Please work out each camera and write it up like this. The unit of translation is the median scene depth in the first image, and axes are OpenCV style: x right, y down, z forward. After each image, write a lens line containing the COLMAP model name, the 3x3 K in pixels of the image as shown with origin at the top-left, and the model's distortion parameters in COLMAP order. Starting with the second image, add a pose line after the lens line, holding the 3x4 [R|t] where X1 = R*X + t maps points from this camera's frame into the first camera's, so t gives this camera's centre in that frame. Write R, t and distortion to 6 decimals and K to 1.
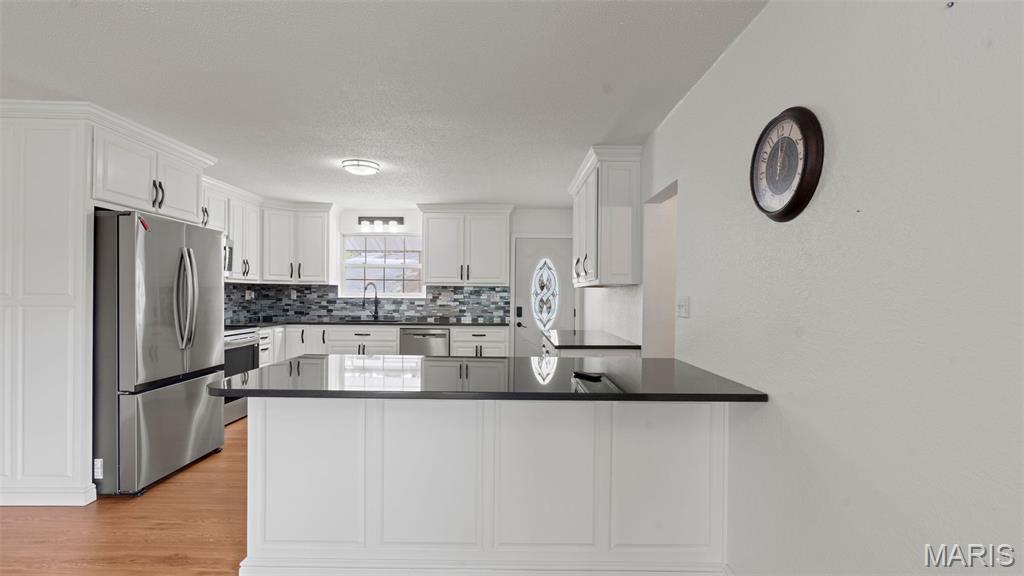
lens RADIAL K [[464.0, 0, 508.5], [0, 464.0, 295.5], [0, 0, 1]] dist [-0.000823, 0.000260]
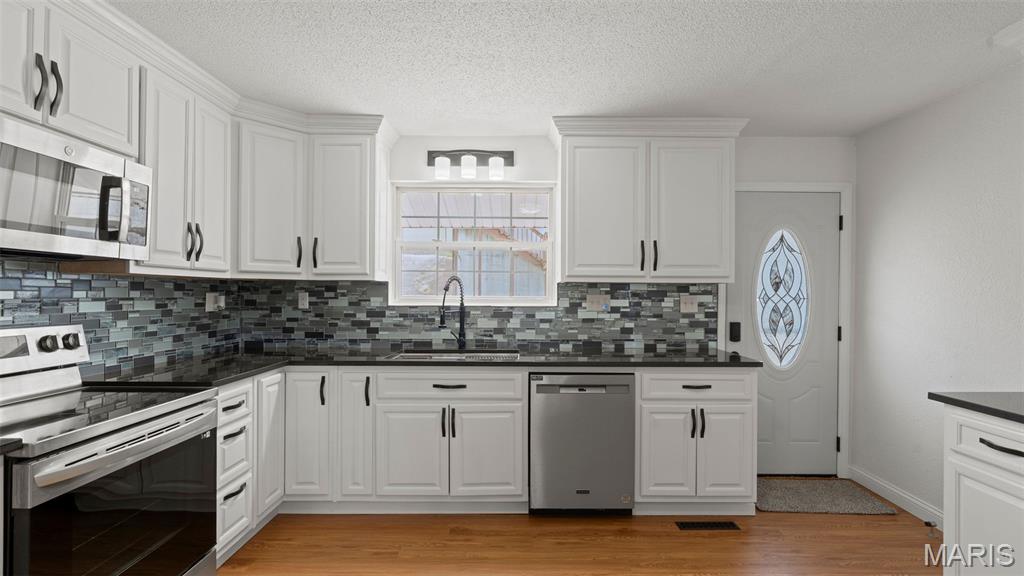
lens RADIAL K [[461.8, 0, 521.5], [0, 461.8, 290.4], [0, 0, 1]] dist [-0.004080, 0.000585]
pose [[0.999971, -0.002756, 0.007132, -0.221931], [0.002804, 0.999973, -0.006793, -0.008689], [-0.007113, 0.006812, 0.999951, 0.479699]]
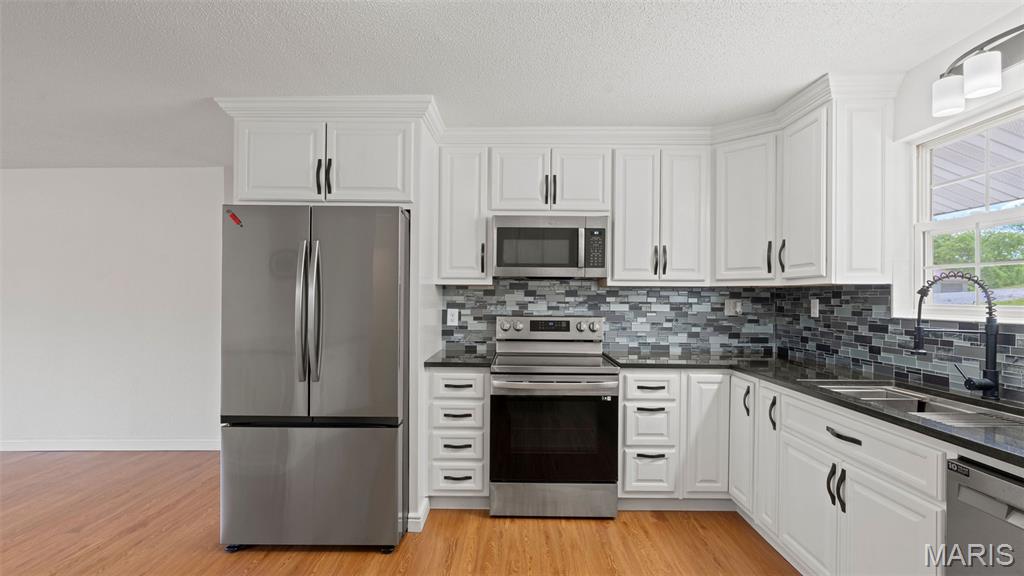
lens RADIAL K [[456.5, 0, 510.3], [0, 456.5, 296.7], [0, 0, 1]] dist [-0.021195, -0.000268]
pose [[-0.010871, -0.008825, -0.999902, -0.001129], [-0.009034, 0.999921, -0.008727, -0.006417], [0.999900, 0.008938, -0.010949, 0.698652]]
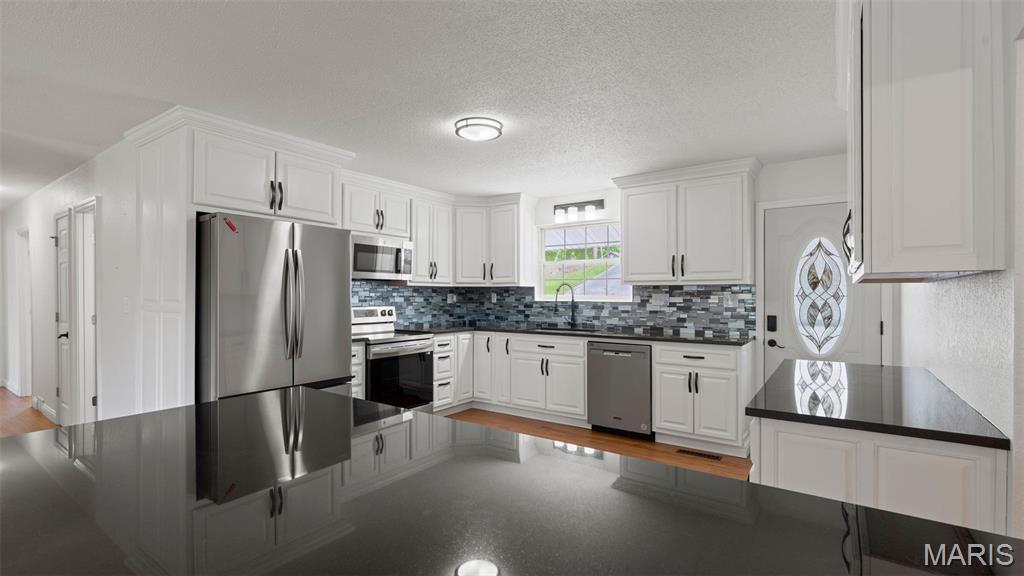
lens RADIAL K [[462.6, 0, 512.0], [0, 462.6, 288.0], [0, 0, 1]] dist [-0.003972, 0.000116]
pose [[0.817676, -0.015905, -0.575458, 0.097887], [0.005465, 0.999788, -0.019867, -0.002958], [0.575652, 0.013100, 0.817590, 0.267136]]
